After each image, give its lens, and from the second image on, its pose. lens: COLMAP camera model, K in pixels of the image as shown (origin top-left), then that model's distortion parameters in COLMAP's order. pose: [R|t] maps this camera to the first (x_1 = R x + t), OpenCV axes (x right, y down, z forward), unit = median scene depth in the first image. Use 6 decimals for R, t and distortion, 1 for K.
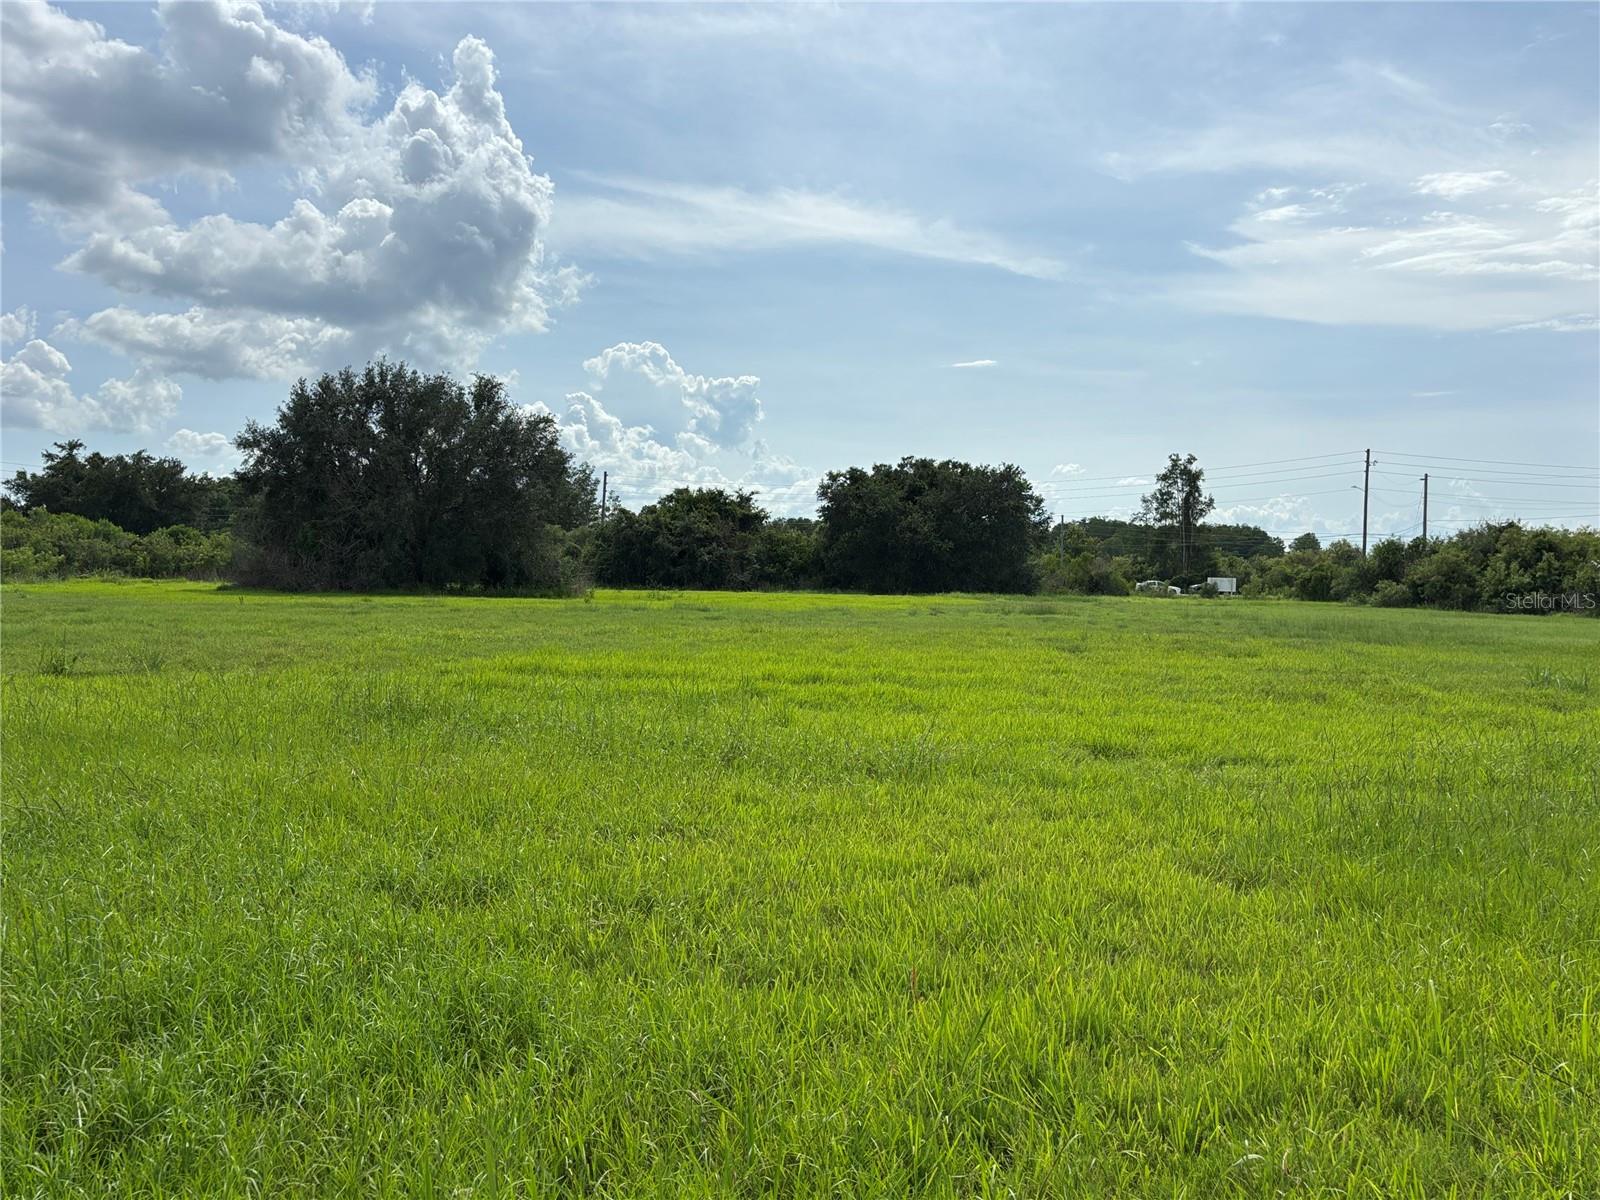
lens RADIAL K [[1259.1, 0, 806.8], [0, 1259.1, 615.3], [0, 0, 1]] dist [0.032746, -0.039470]
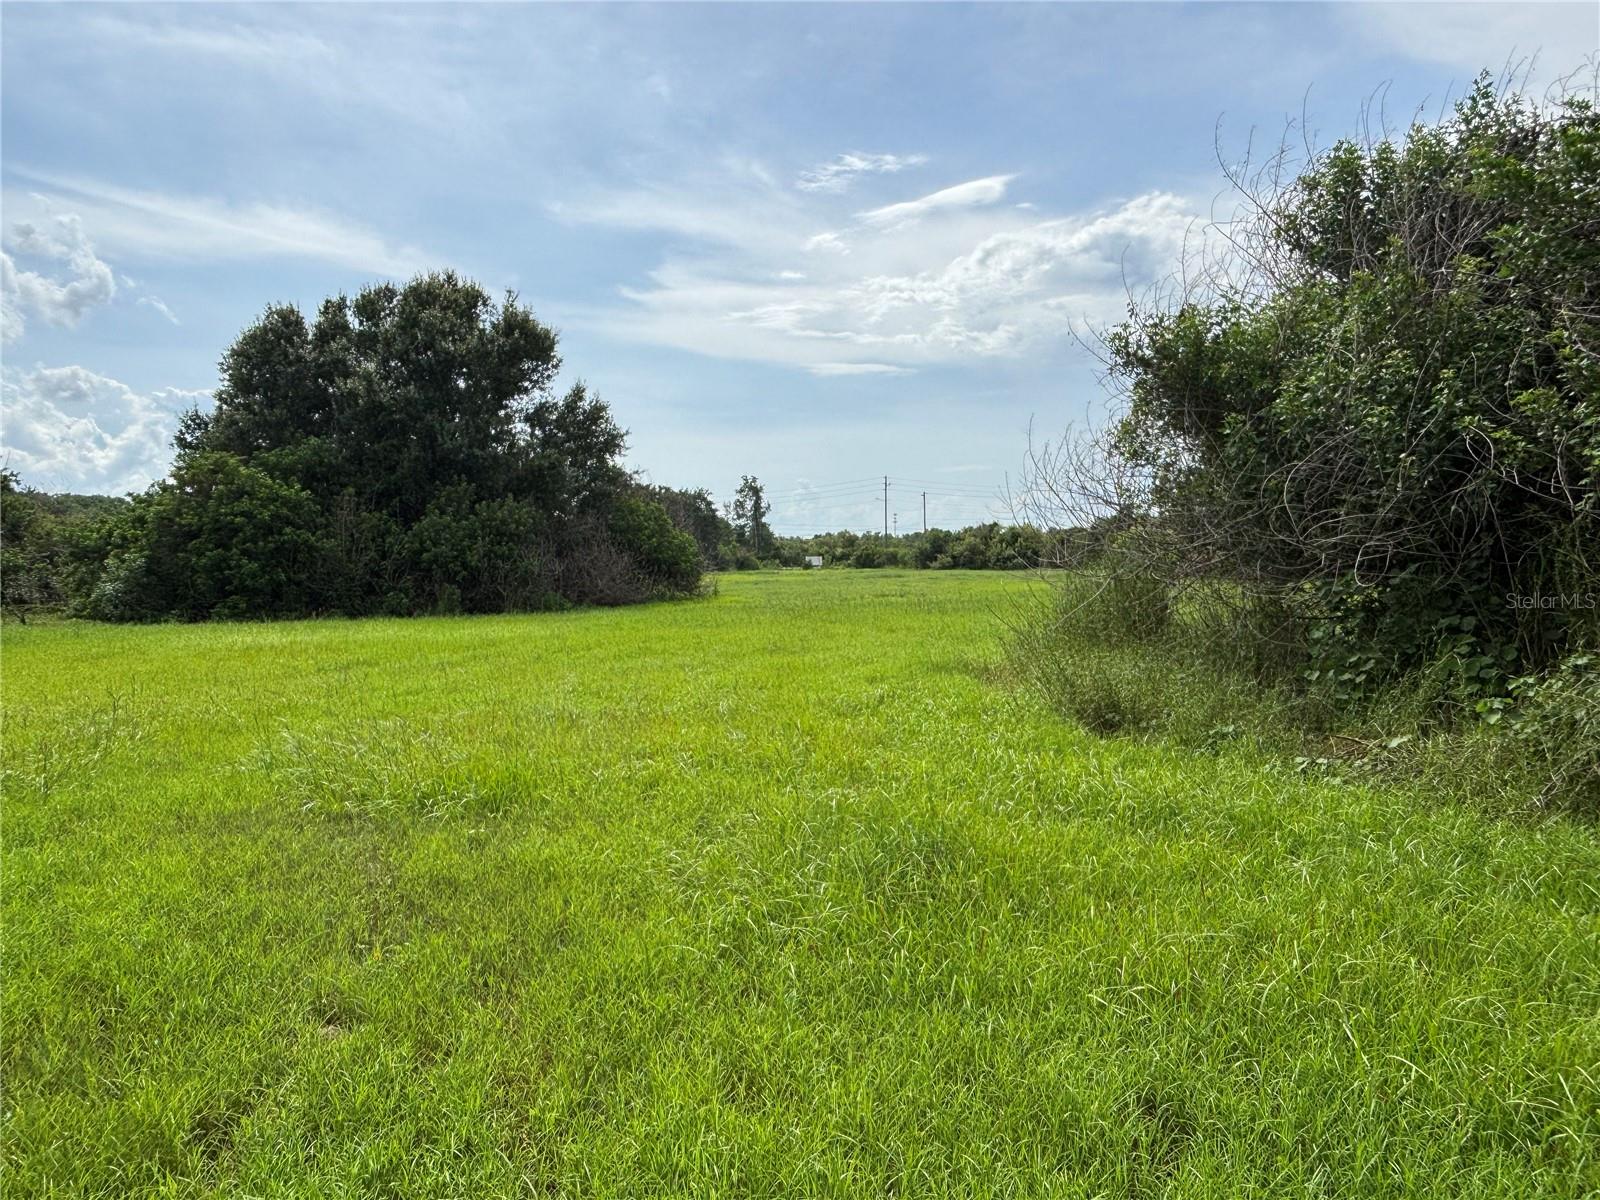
lens RADIAL K [[1059.9, 0, 789.6], [0, 1059.9, 603.3], [0, 0, 1]] dist [0.030769, -0.001975]
pose [[0.900865, -0.055125, 0.430585, -0.285631], [0.050400, 0.998478, 0.022382, -0.002183], [-0.431163, 0.001538, 0.902273, -0.209174]]
